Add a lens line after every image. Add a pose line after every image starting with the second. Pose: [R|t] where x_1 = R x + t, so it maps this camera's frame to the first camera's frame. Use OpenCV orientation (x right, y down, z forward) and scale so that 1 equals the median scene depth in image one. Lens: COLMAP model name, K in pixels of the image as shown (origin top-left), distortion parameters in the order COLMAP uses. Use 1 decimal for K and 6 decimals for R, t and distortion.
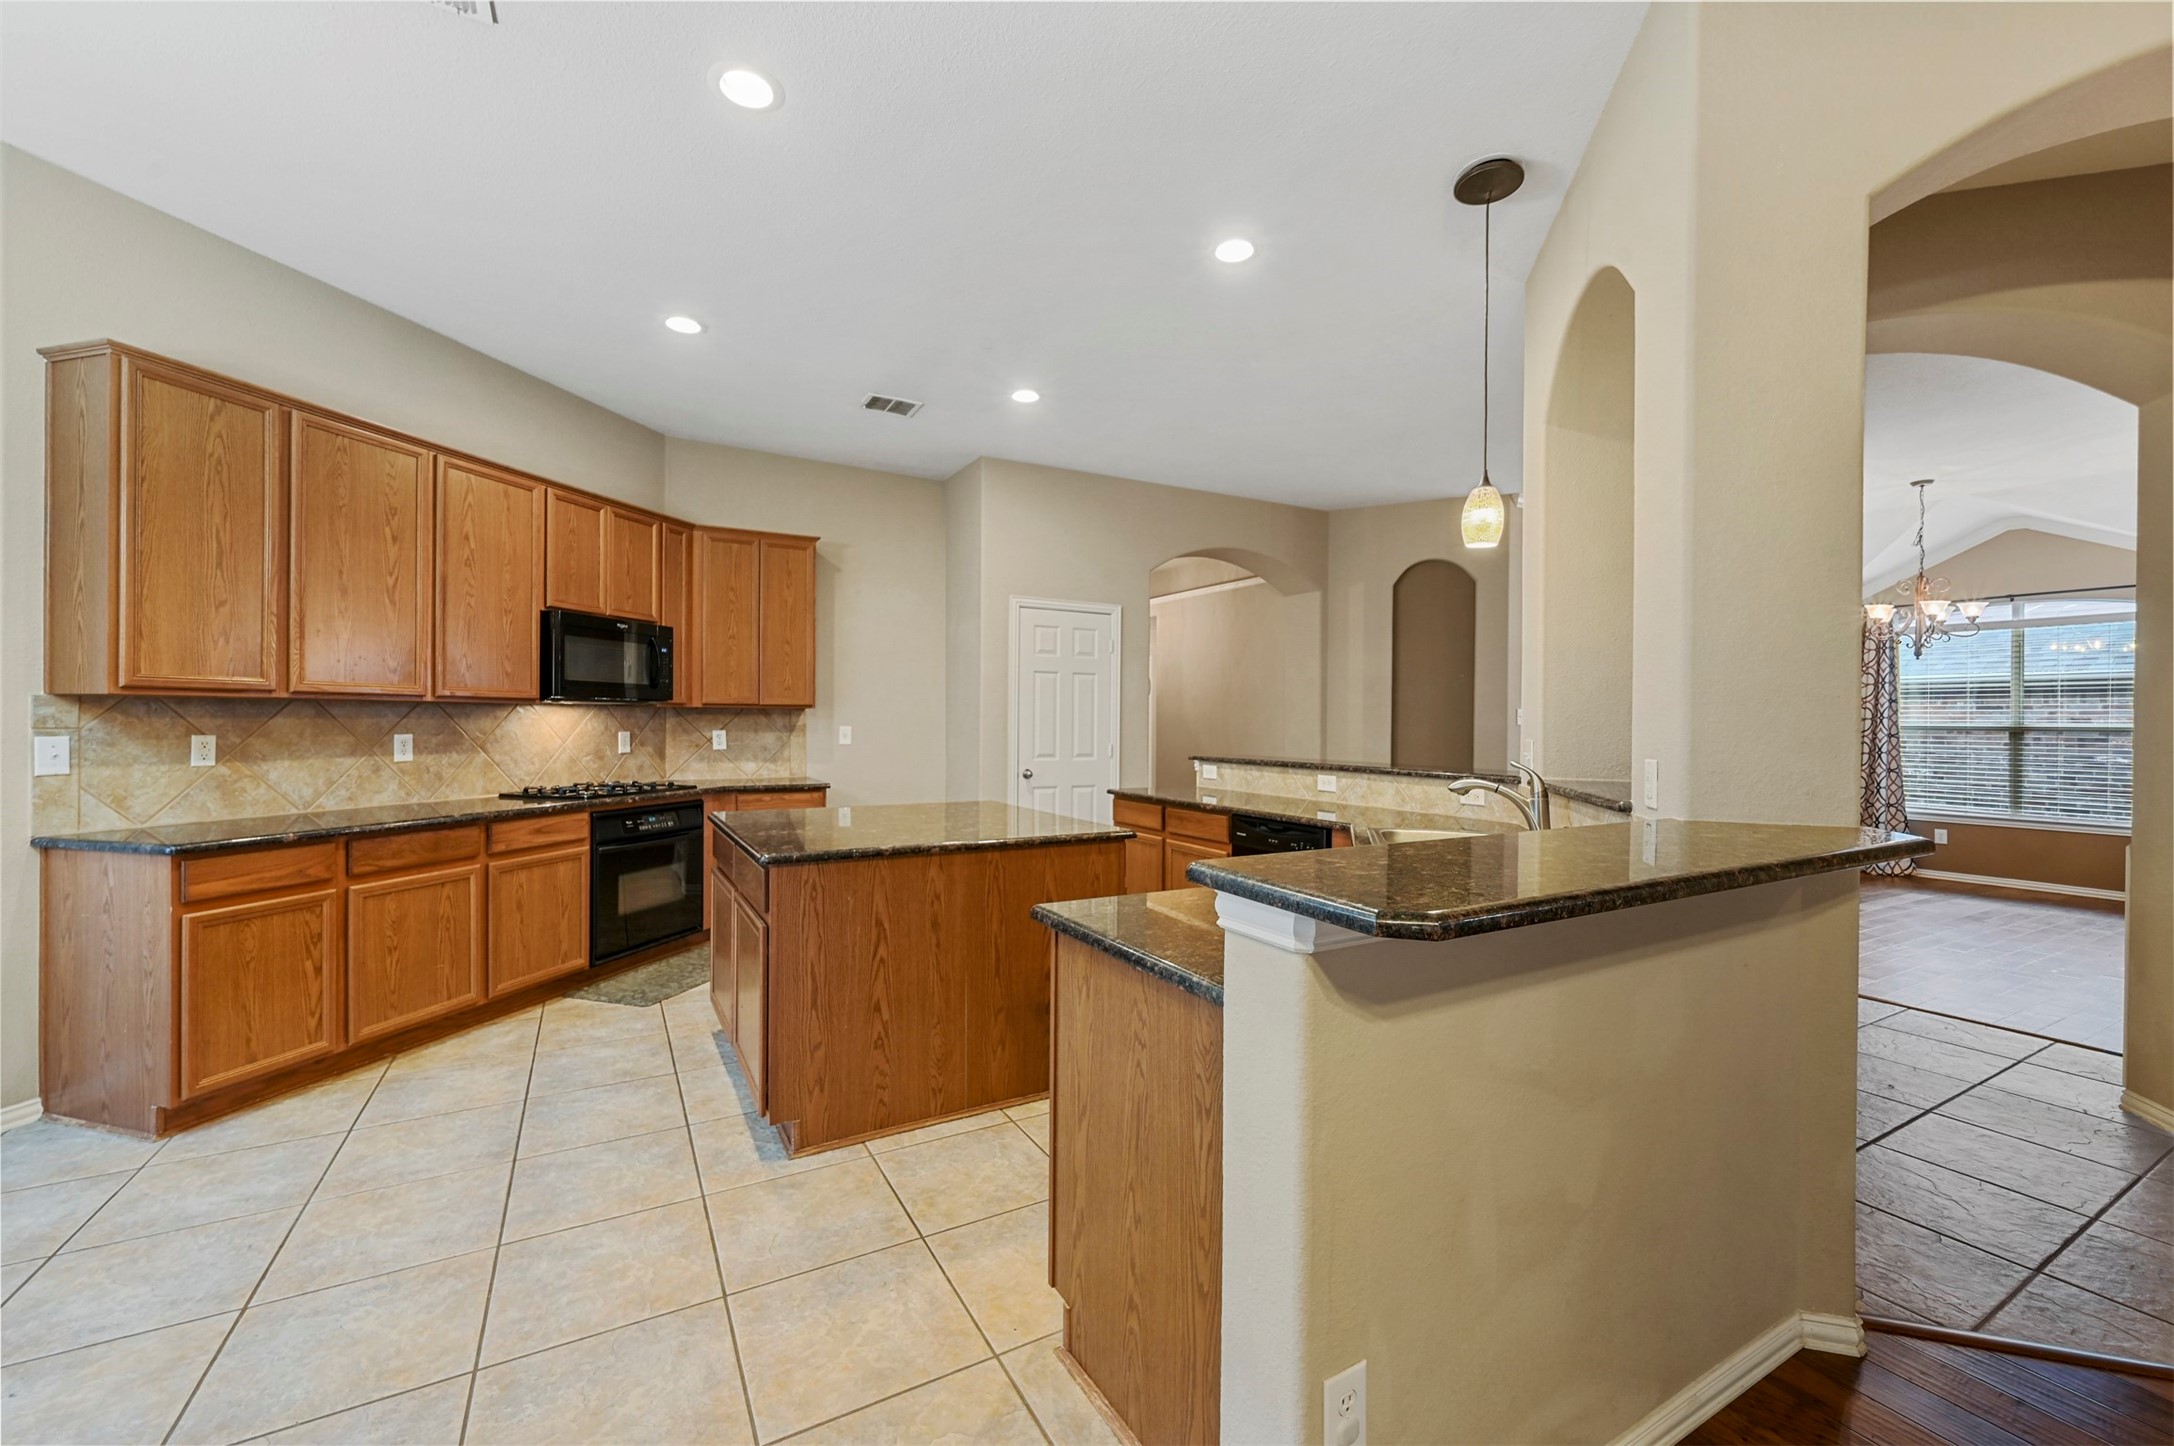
lens RADIAL K [[865.8, 0, 1074.1], [0, 865.8, 717.7], [0, 0, 1]] dist [0.003979, 0.000908]
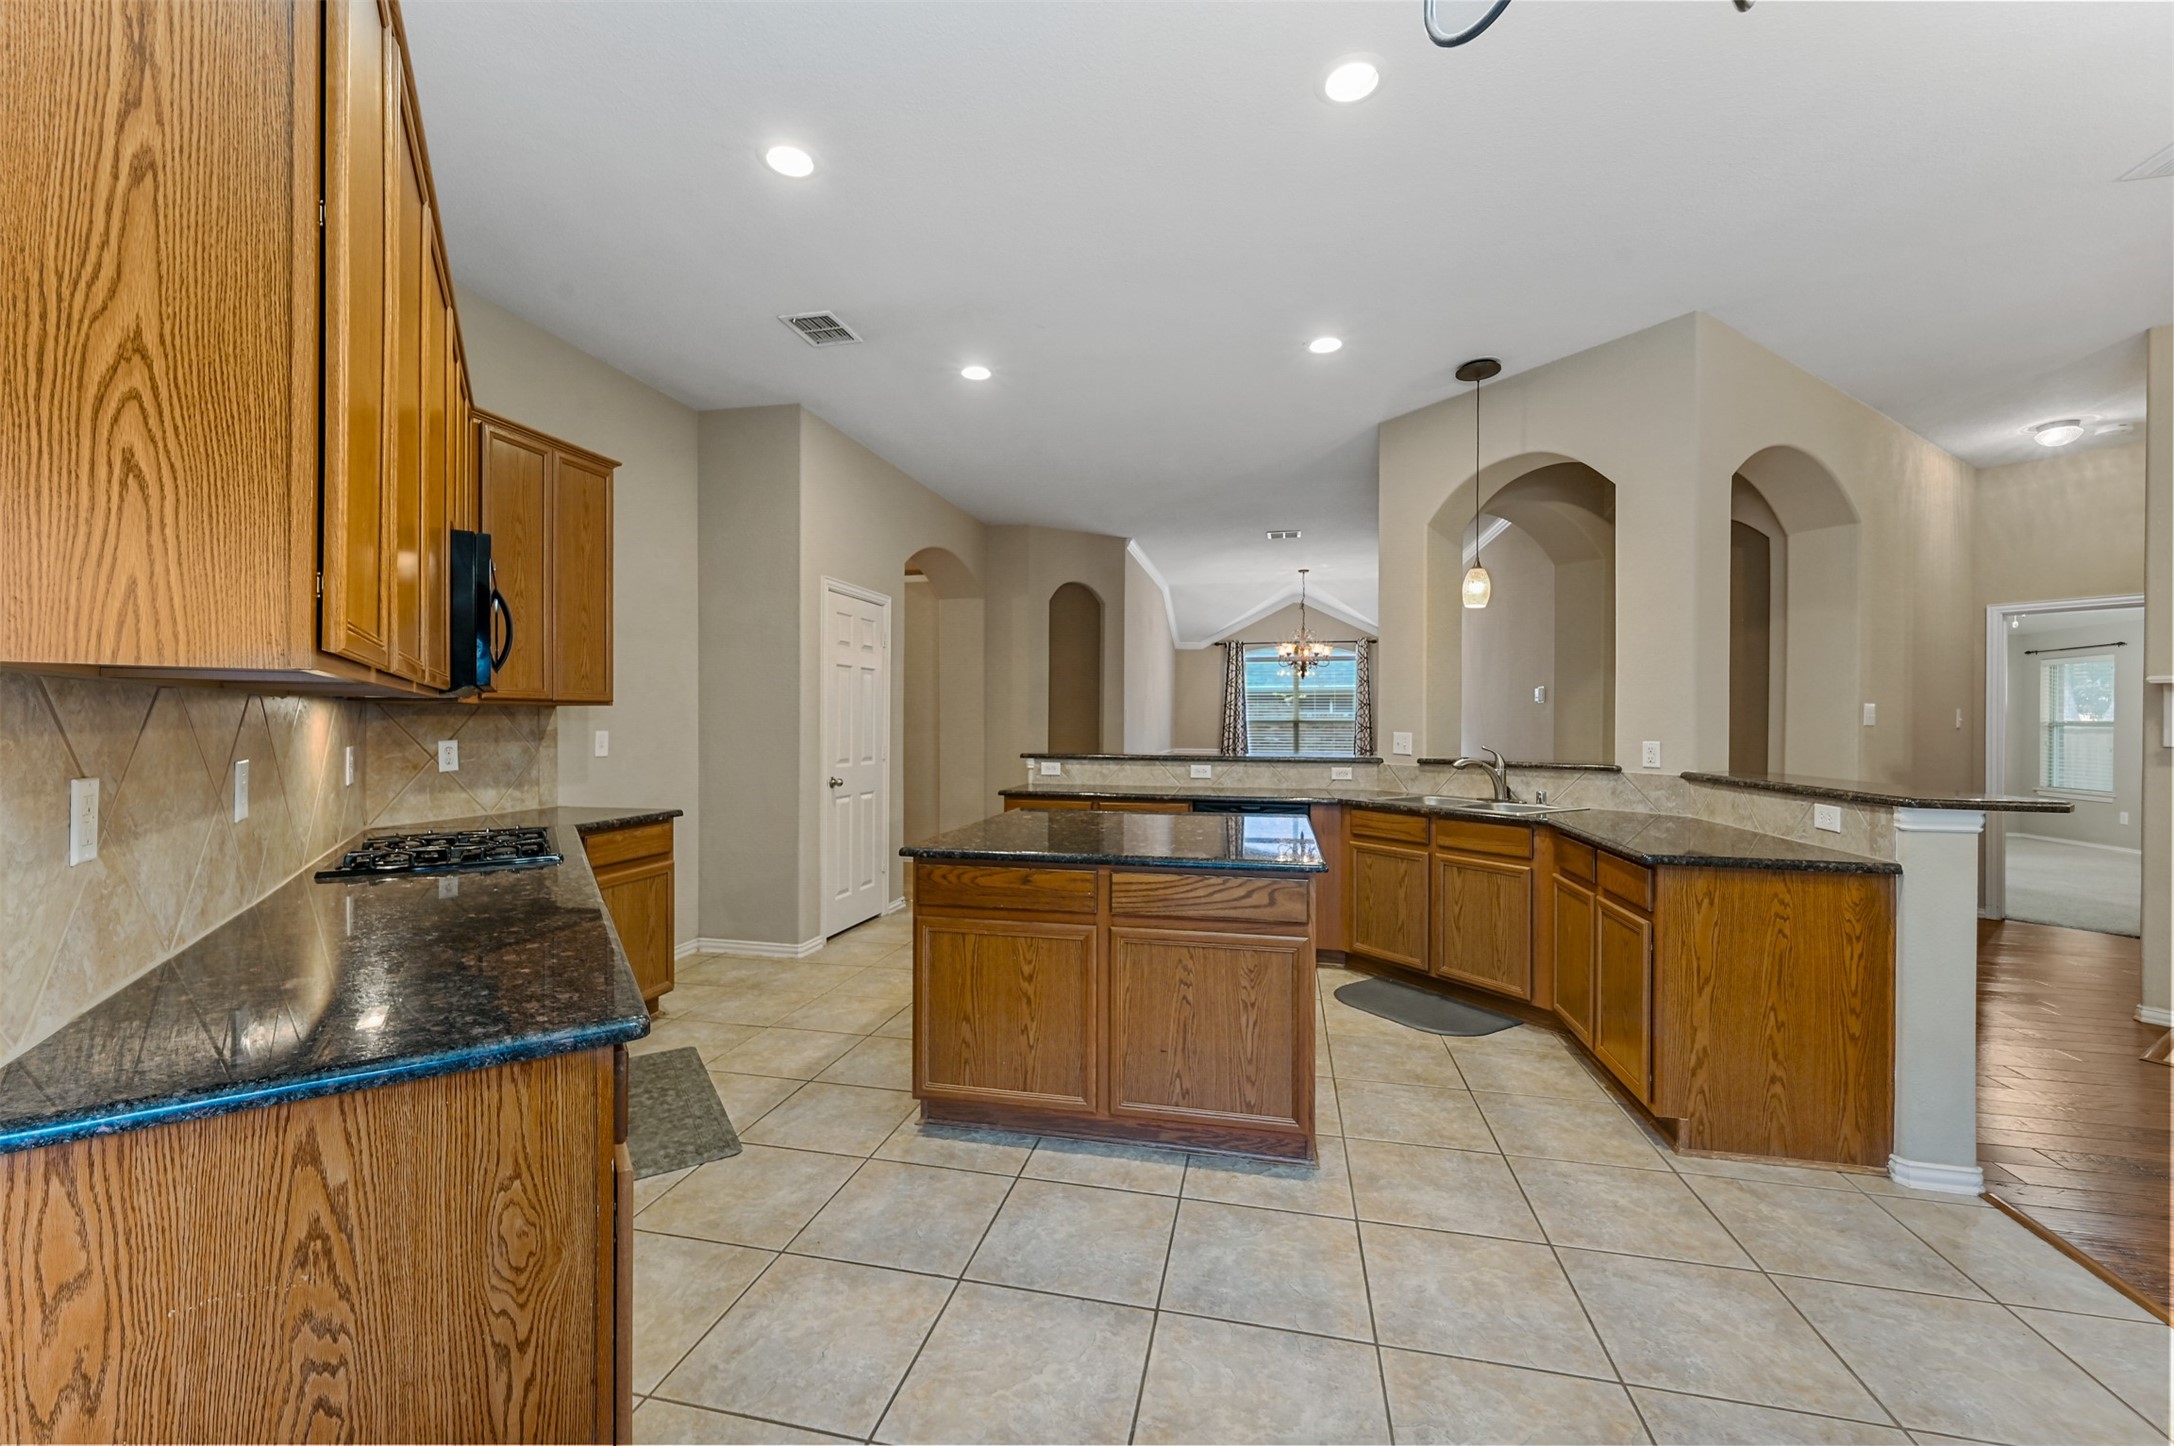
lens RADIAL K [[865.8, 0, 1080.5], [0, 865.8, 717.1], [0, 0, 1]] dist [0.003979, 0.000908]
pose [[0.664787, -0.003186, 0.747026, -0.779423], [0.000223, 0.999992, 0.004066, -0.006004], [-0.747033, -0.002537, 0.664782, 0.341421]]
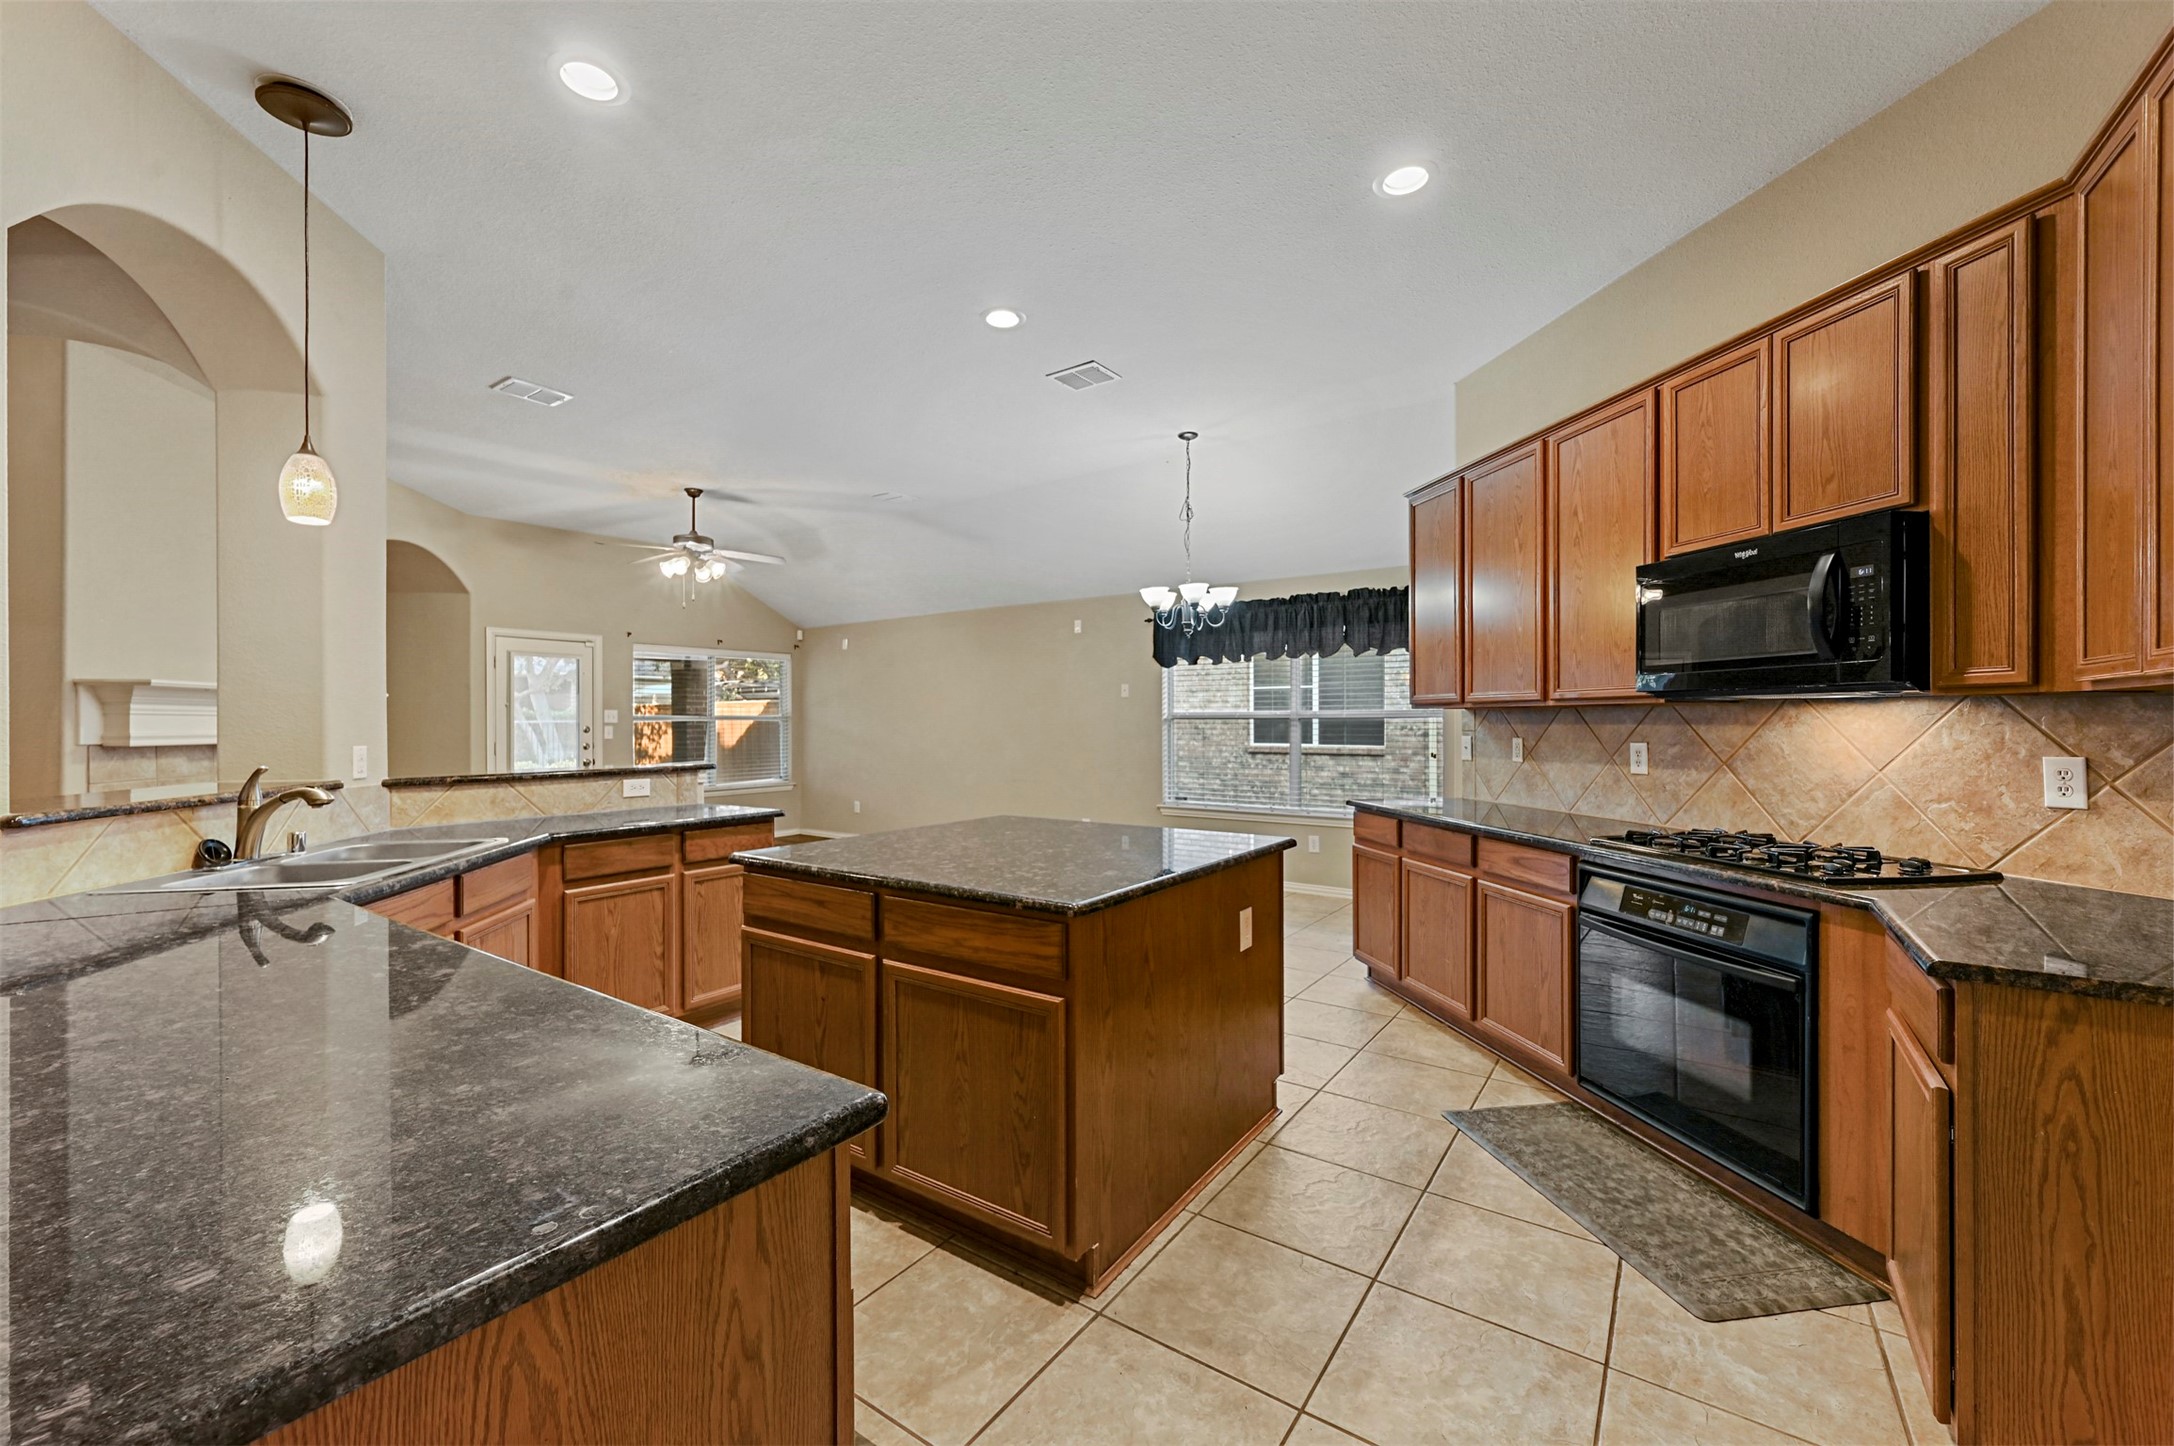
lens RADIAL K [[865.8, 0, 1079.4], [0, 865.8, 725.9], [0, 0, 1]] dist [0.003979, 0.000908]
pose [[-0.900509, -0.003659, -0.434821, 0.103084], [-0.003705, 0.999993, -0.000742, 0.004654], [0.434821, 0.000943, -0.900516, 1.460162]]
